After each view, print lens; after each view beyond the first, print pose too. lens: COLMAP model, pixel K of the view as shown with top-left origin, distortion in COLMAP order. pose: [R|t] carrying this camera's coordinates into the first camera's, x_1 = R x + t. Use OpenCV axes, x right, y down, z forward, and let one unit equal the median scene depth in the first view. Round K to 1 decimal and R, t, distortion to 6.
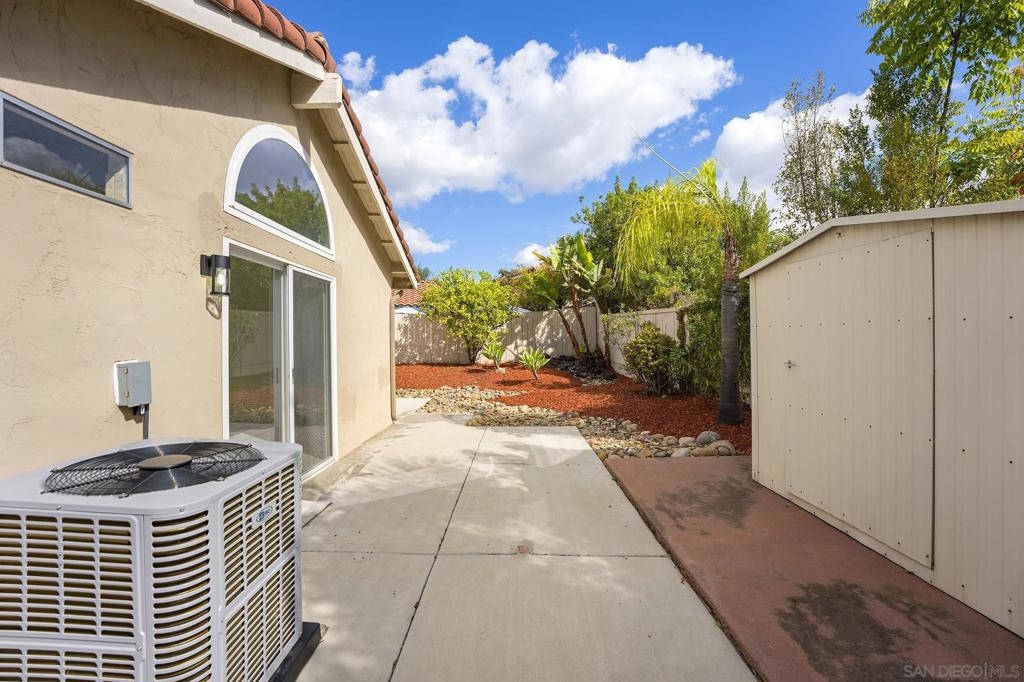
lens RADIAL K [[421.1, 0, 503.8], [0, 421.1, 337.7], [0, 0, 1]] dist [-0.007359, 0.000011]
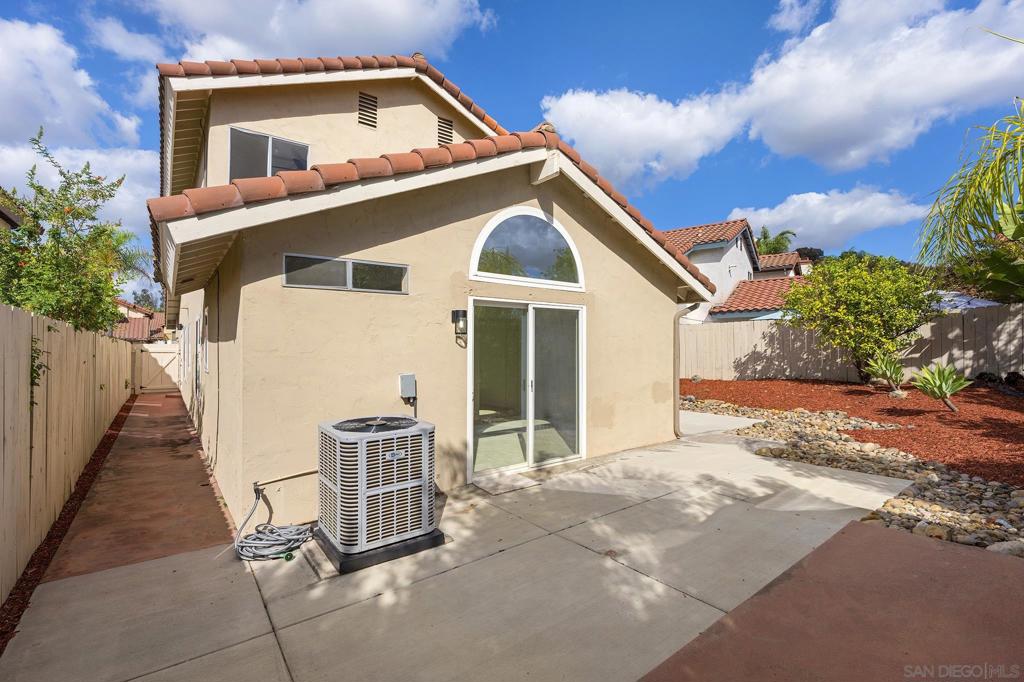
lens RADIAL K [[455.0, 0, 511.2], [0, 455.0, 344.5], [0, 0, 1]] dist [0.000526, 0.000142]
pose [[0.635161, -0.014071, -0.772252, 0.577705], [0.013859, 0.999881, -0.006820, -0.032882], [0.772256, -0.006371, 0.635280, 0.020652]]
